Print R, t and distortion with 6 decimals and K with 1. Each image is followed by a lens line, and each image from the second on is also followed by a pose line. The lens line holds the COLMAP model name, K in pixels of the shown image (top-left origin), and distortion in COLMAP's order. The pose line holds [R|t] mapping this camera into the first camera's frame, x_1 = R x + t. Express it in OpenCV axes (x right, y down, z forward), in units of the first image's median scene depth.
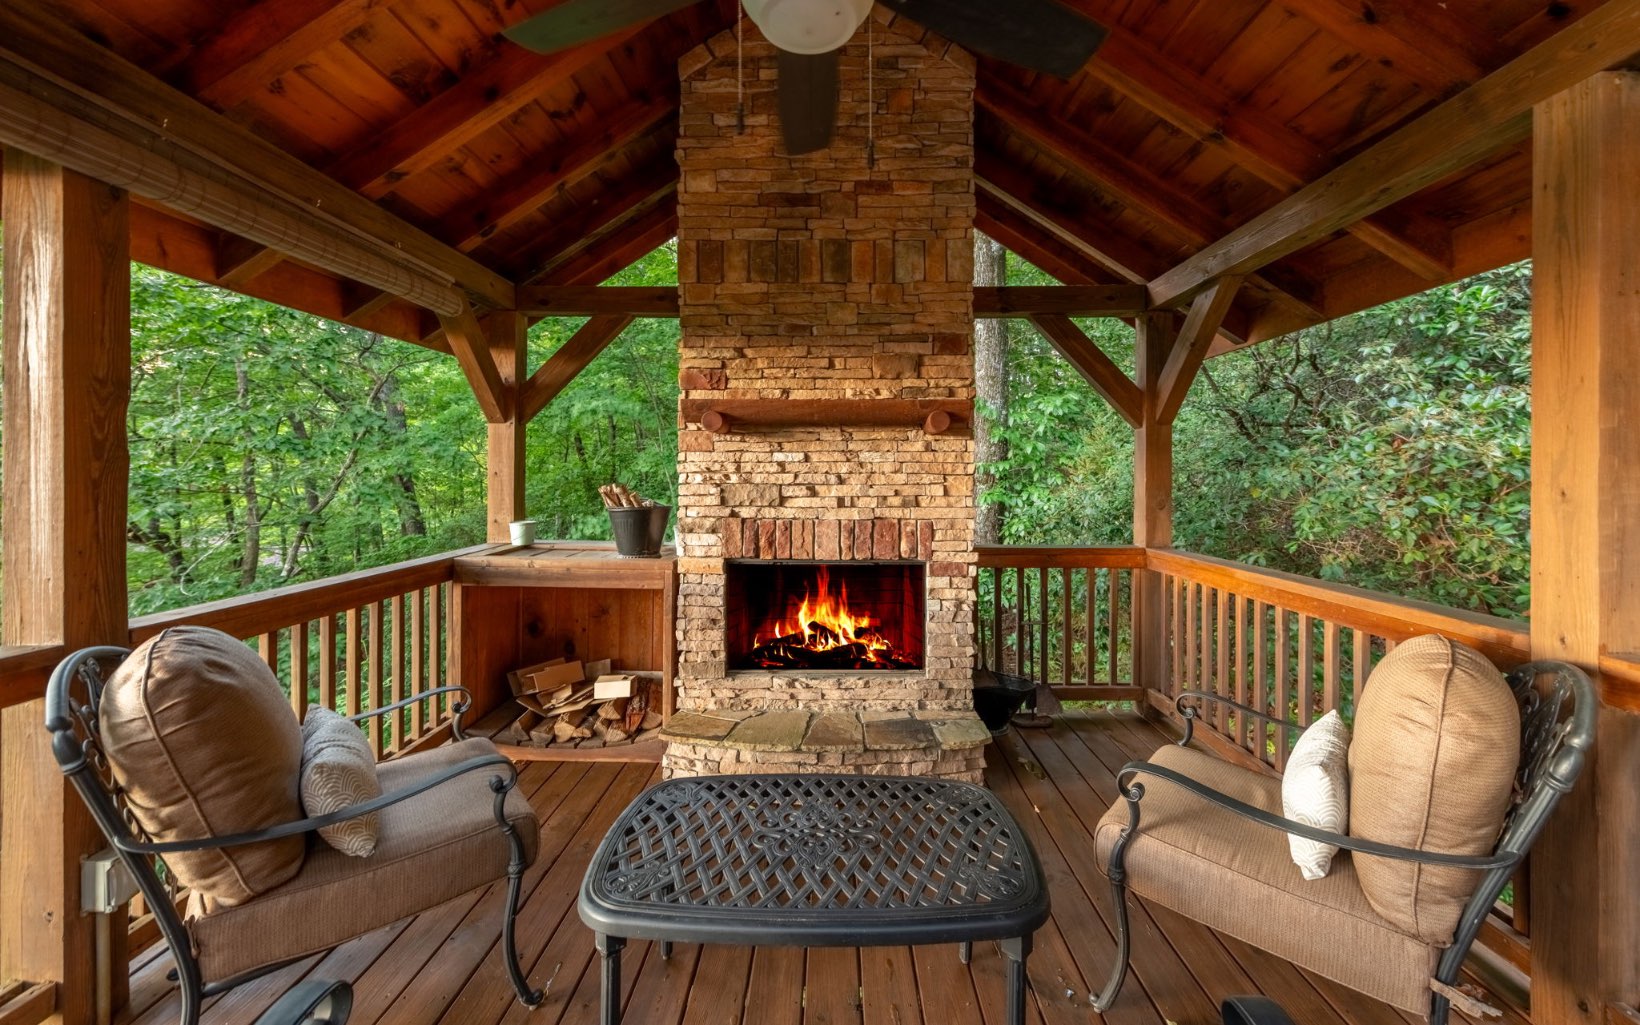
lens RADIAL K [[636.4, 0, 843.6], [0, 636.4, 473.1], [0, 0, 1]] dist [0.012953, -0.000535]
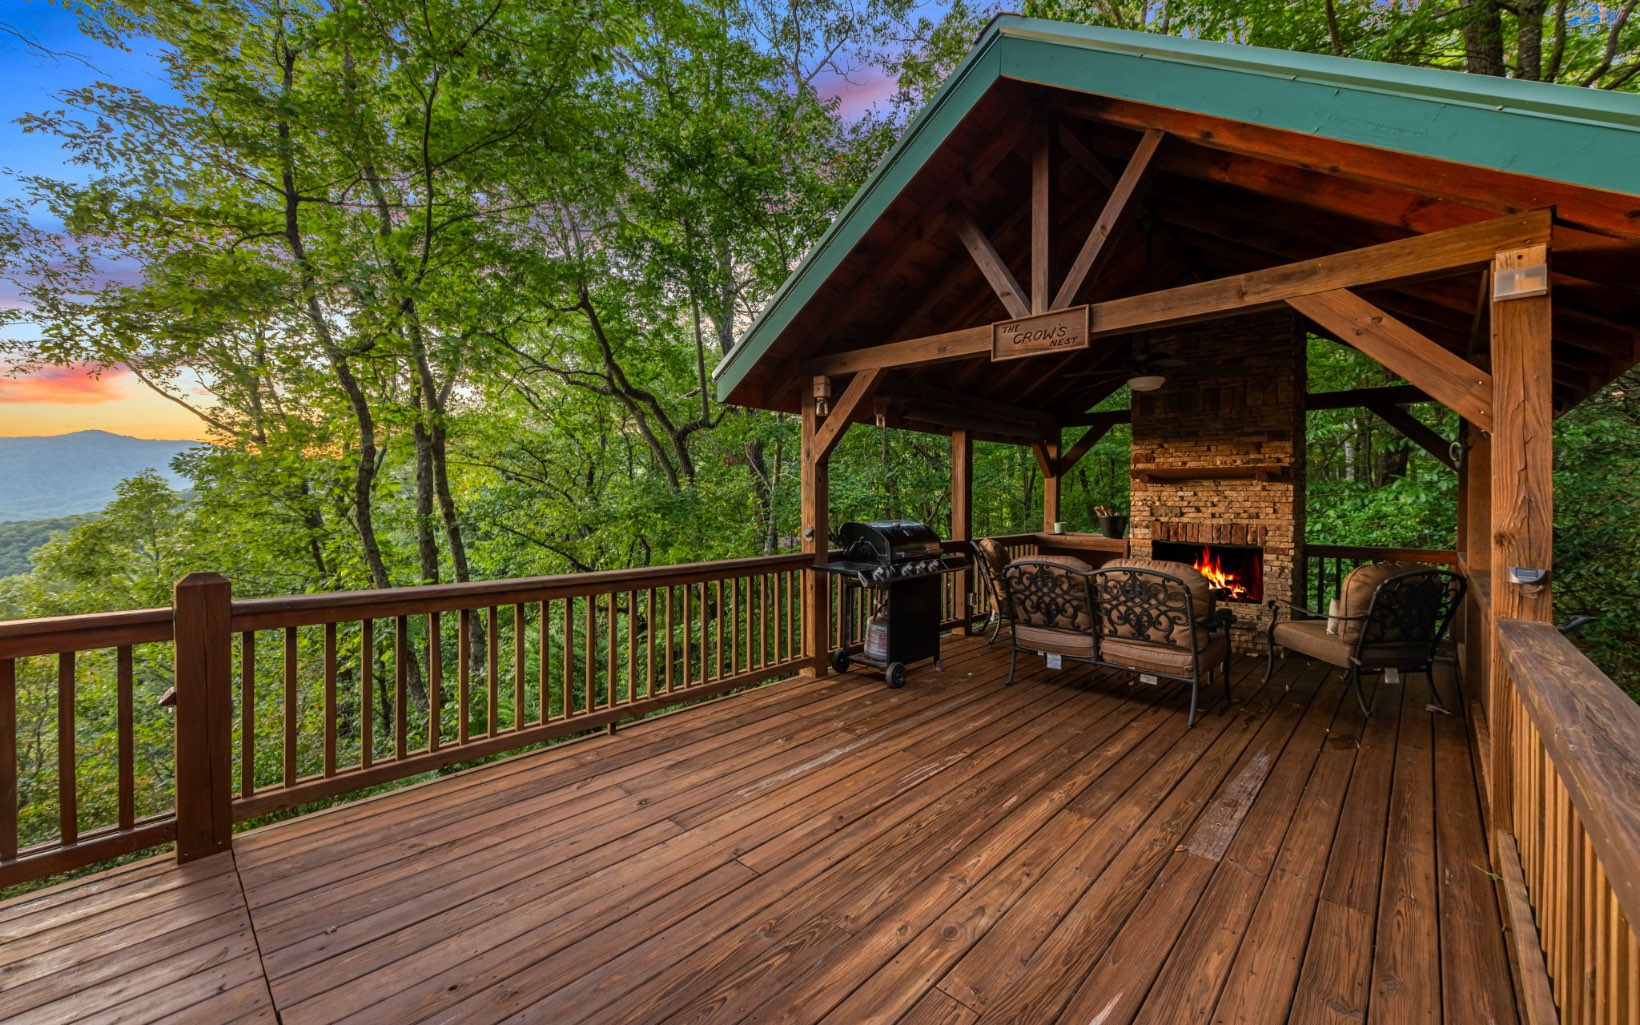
lens RADIAL K [[636.4, 0, 816.9], [0, 636.4, 517.6], [0, 0, 1]] dist [0.012953, -0.000535]
pose [[0.706736, 0.022209, -0.707129, 0.553238], [-0.004302, 0.999624, 0.027096, 0.001757], [0.707465, -0.016108, 0.706565, -1.375761]]
